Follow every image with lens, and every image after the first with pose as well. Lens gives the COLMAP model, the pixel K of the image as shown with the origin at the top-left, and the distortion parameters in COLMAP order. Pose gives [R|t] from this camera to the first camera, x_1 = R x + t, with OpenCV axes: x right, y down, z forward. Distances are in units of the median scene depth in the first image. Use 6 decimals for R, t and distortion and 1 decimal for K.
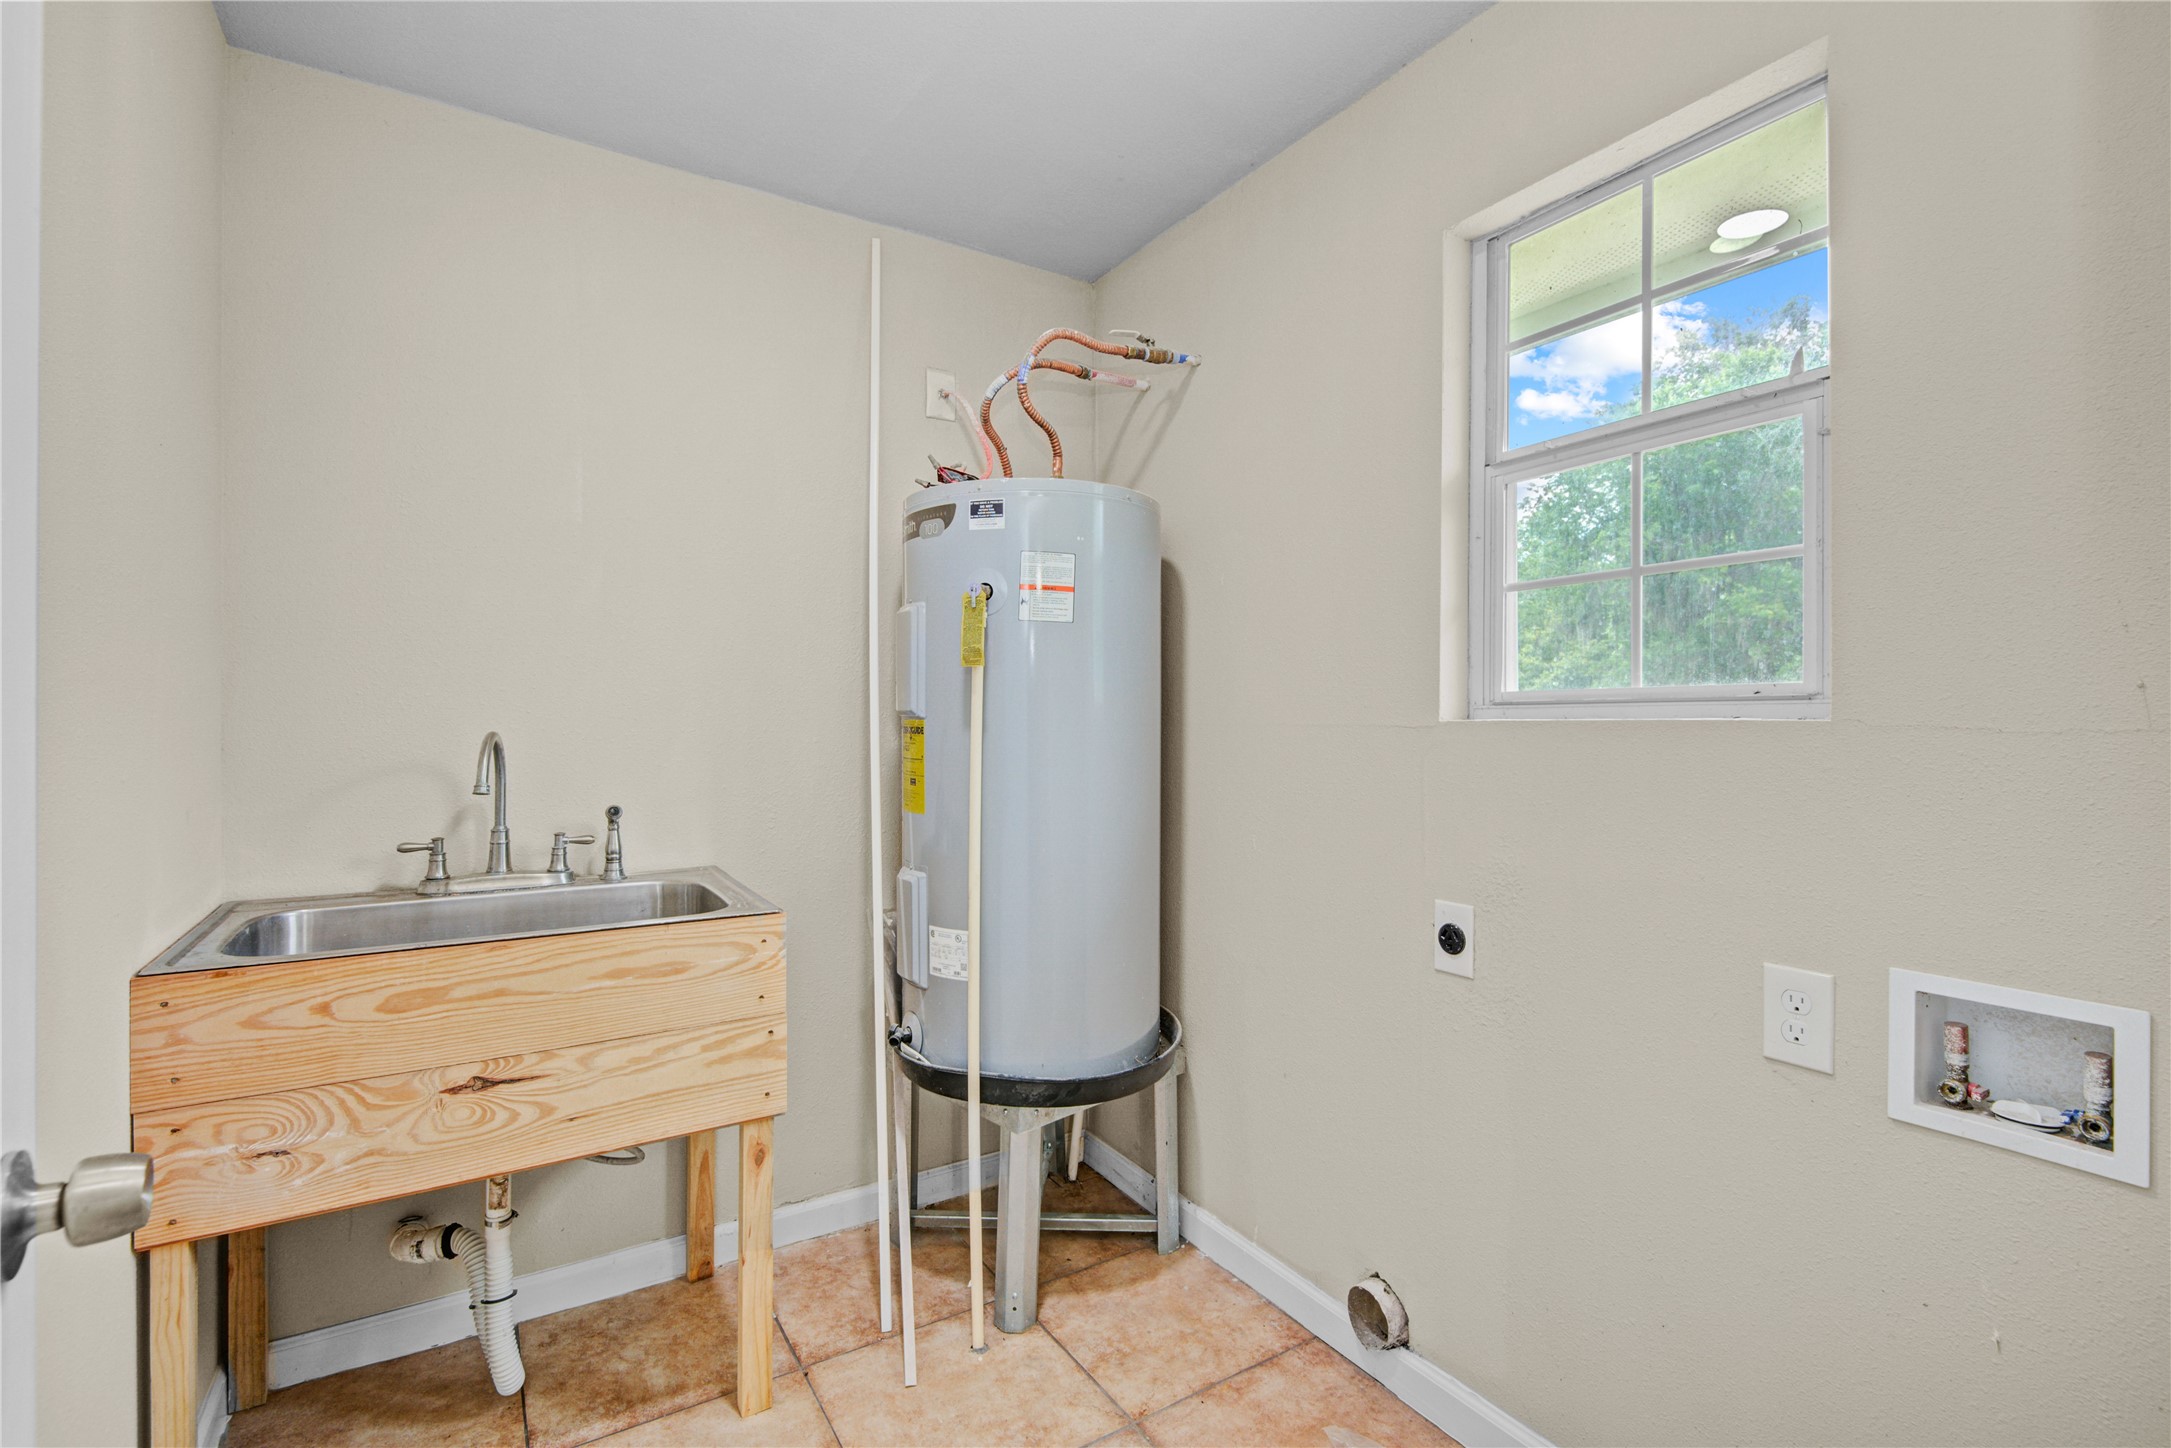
lens RADIAL K [[985.1, 0, 1085.5], [0, 985.1, 724.0], [0, 0, 1]] dist [0.002119, -0.005532]
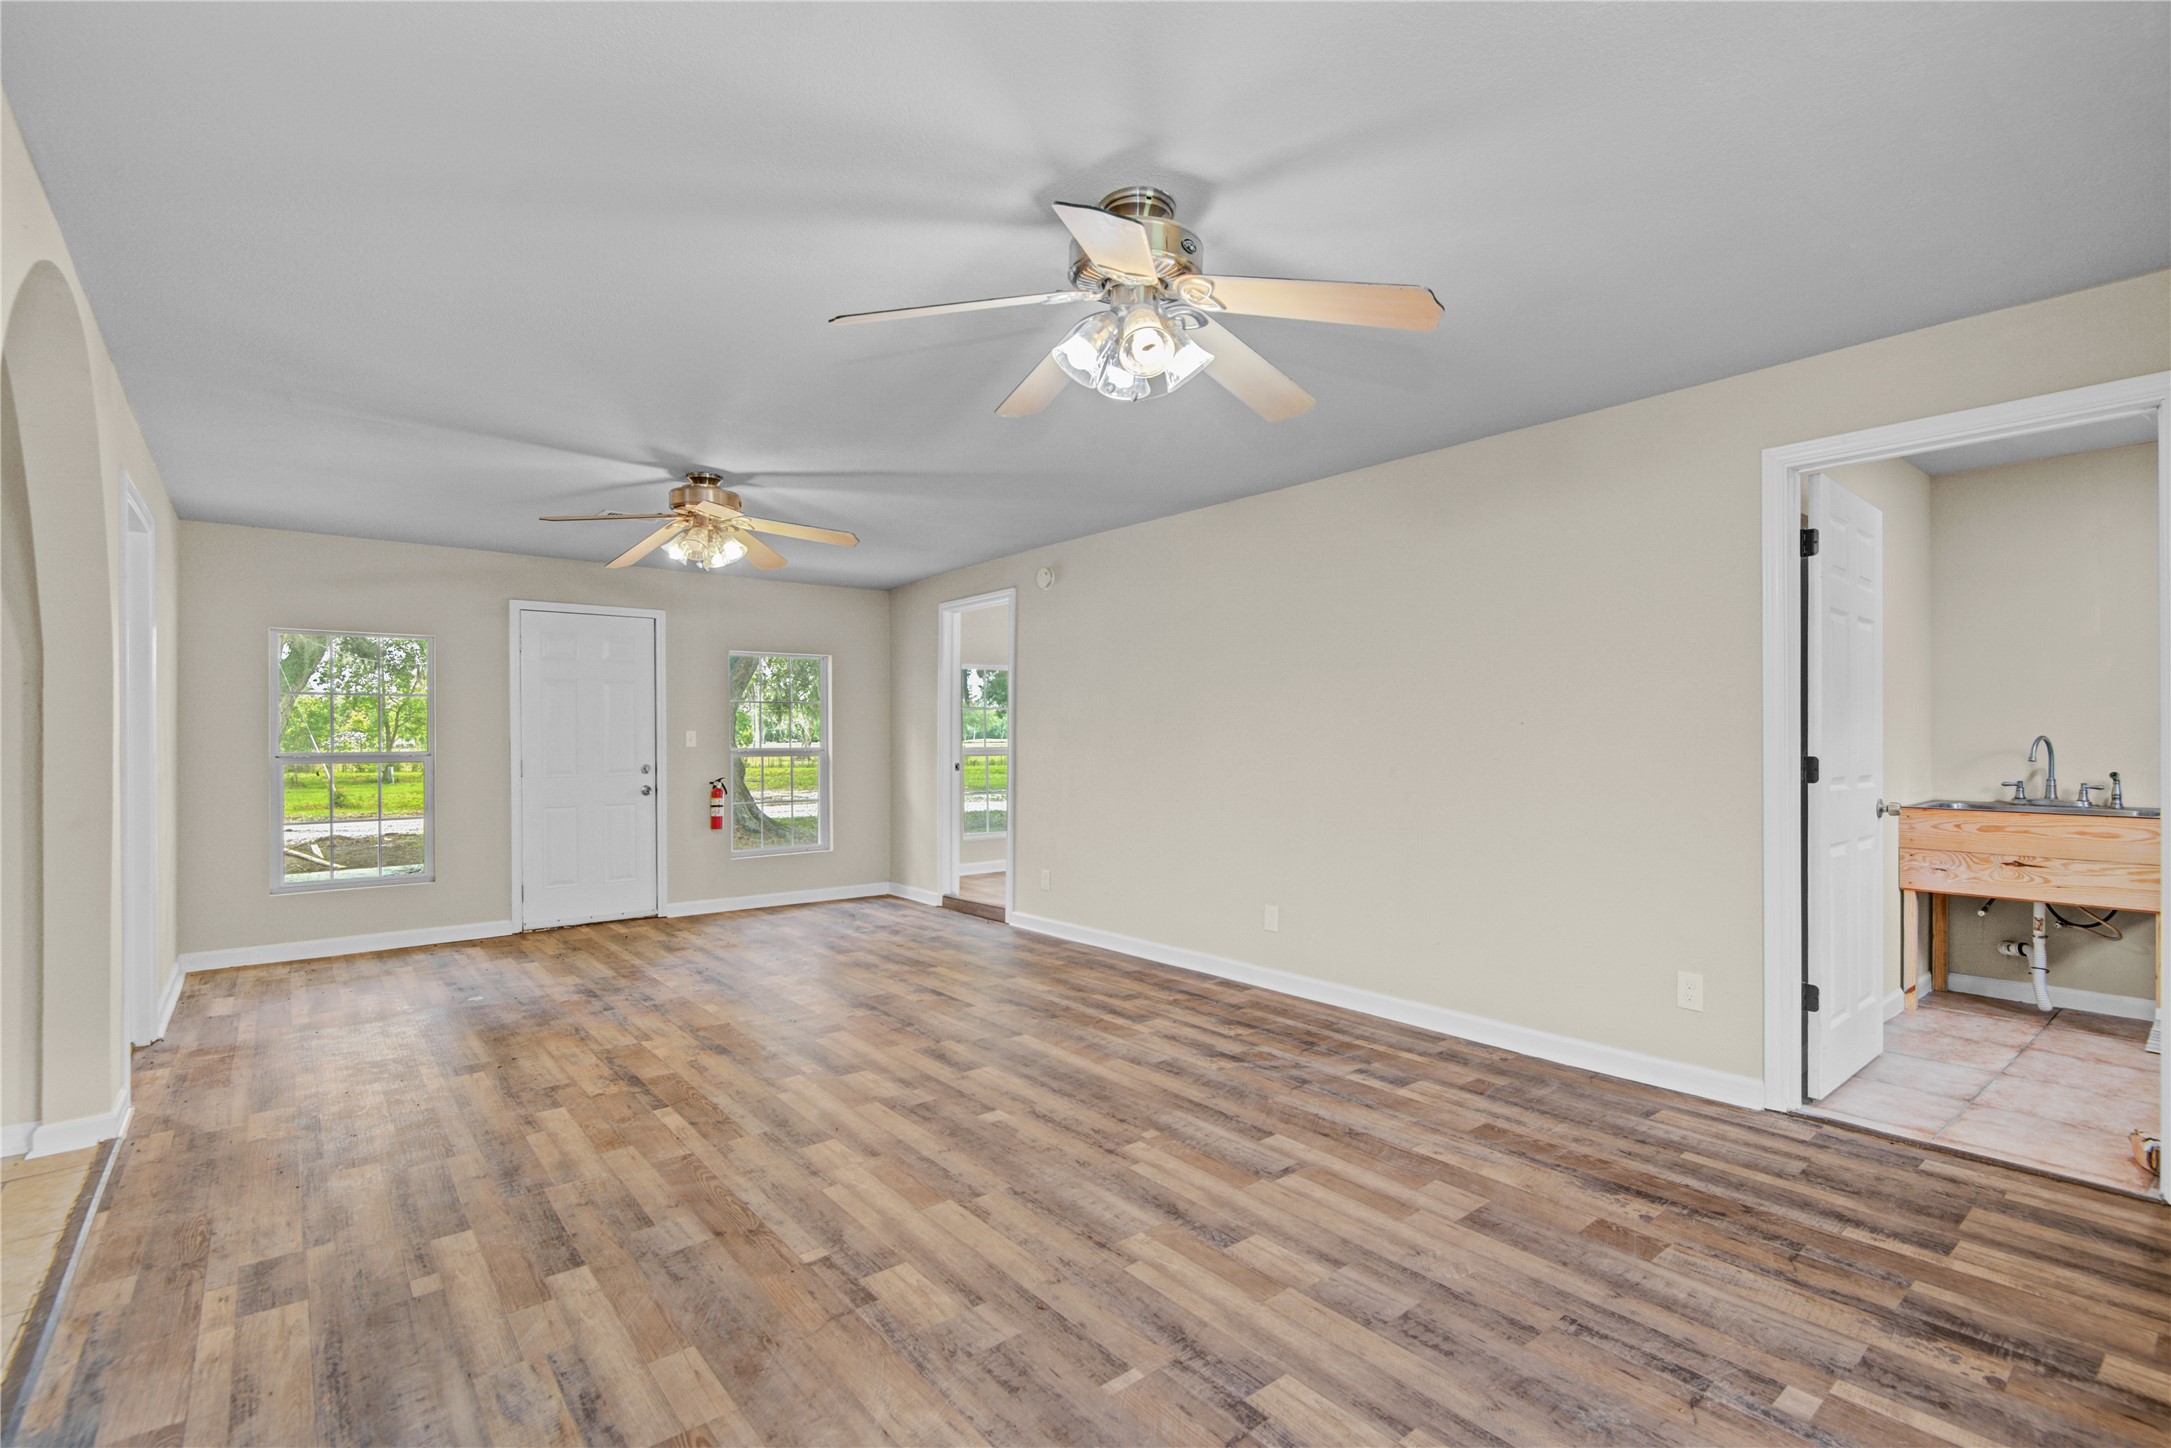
lens RADIAL K [[985.1, 0, 1085.5], [0, 985.1, 724.0], [0, 0, 1]] dist [0.002119, -0.005532]
pose [[0.115030, -0.002799, -0.993358, 1.473100], [0.001202, 0.999996, -0.002678, -0.016654], [0.993361, -0.000886, 0.115033, -1.544264]]
